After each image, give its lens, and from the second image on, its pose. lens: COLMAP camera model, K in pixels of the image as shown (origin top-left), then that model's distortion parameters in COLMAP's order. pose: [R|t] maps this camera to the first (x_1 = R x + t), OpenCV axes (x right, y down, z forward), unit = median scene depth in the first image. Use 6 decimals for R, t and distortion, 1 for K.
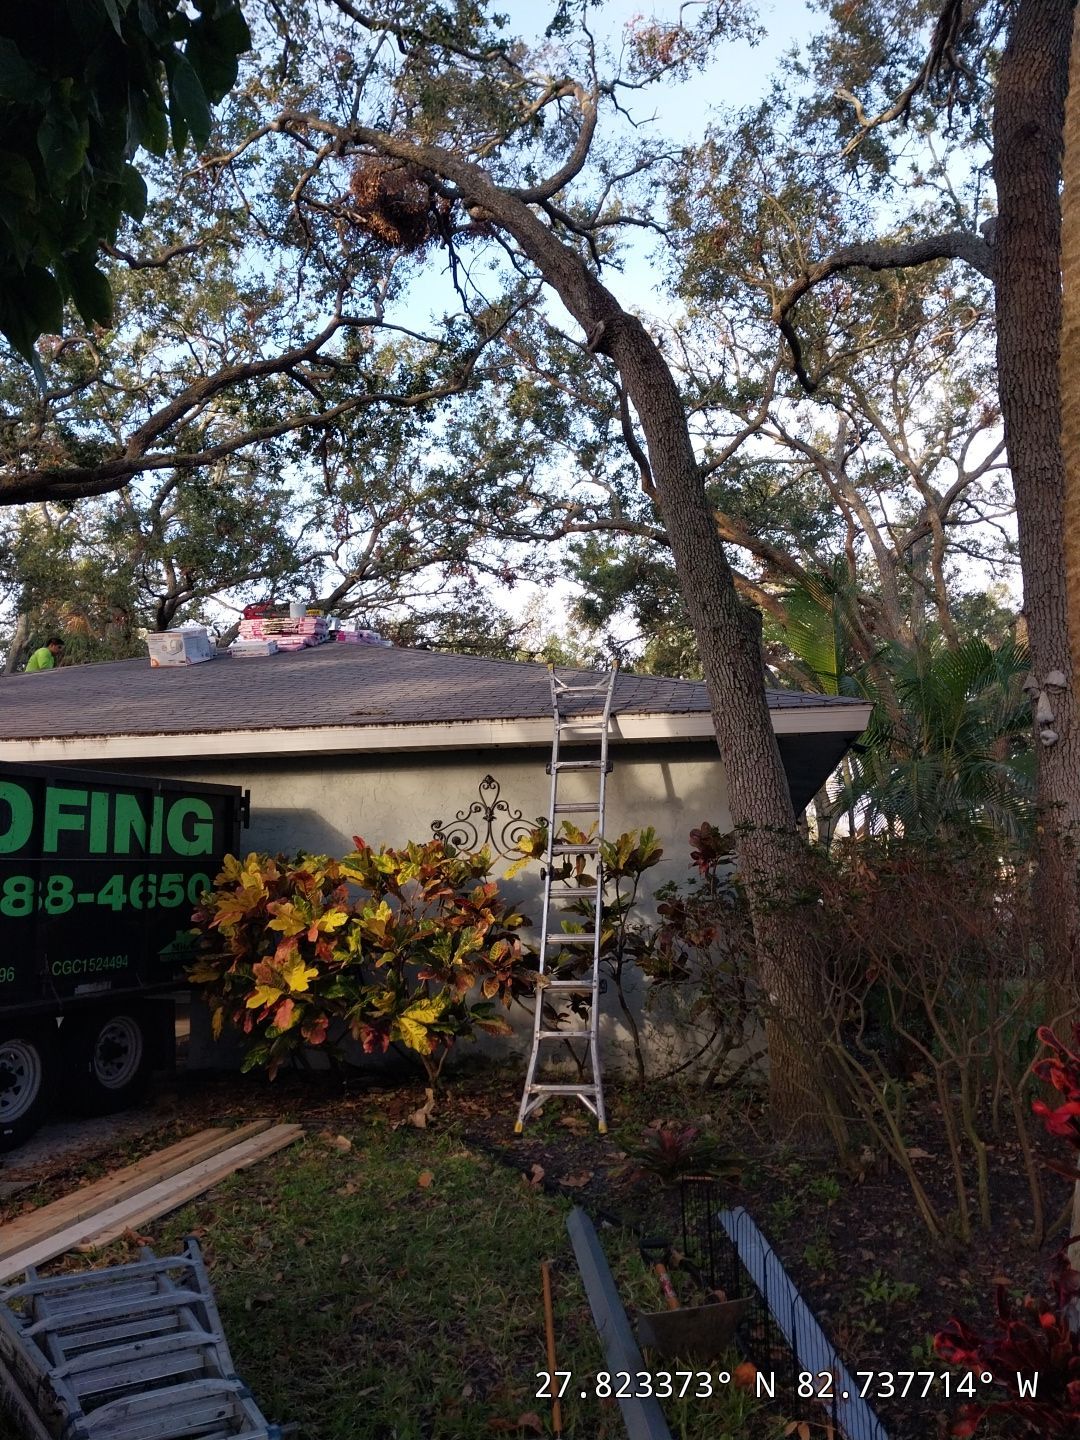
lens RADIAL K [[1122.0, 0, 558.8], [0, 1122.0, 709.8], [0, 0, 1]] dist [0.028461, -0.018111]
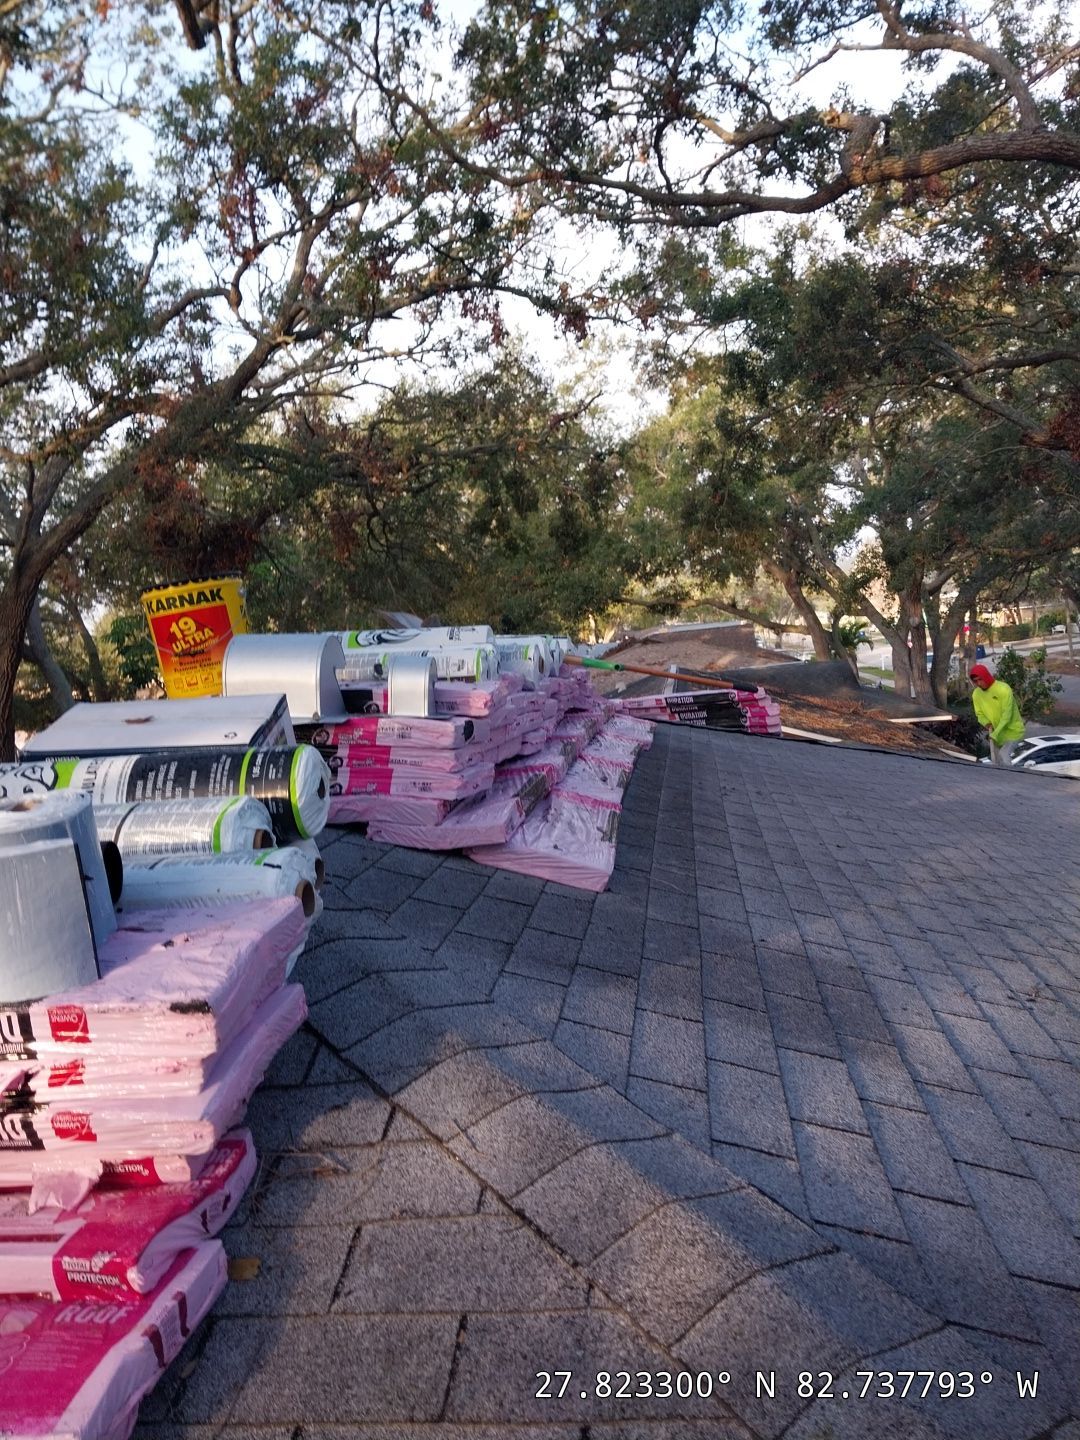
lens RADIAL K [[1122.0, 0, 558.8], [0, 1122.0, 709.8], [0, 0, 1]] dist [0.028461, -0.018111]
pose [[0.994334, -0.090741, 0.055376, -0.097609], [0.075759, 0.970317, 0.229662, -0.062000], [-0.074572, -0.224166, 0.971694, 0.455113]]
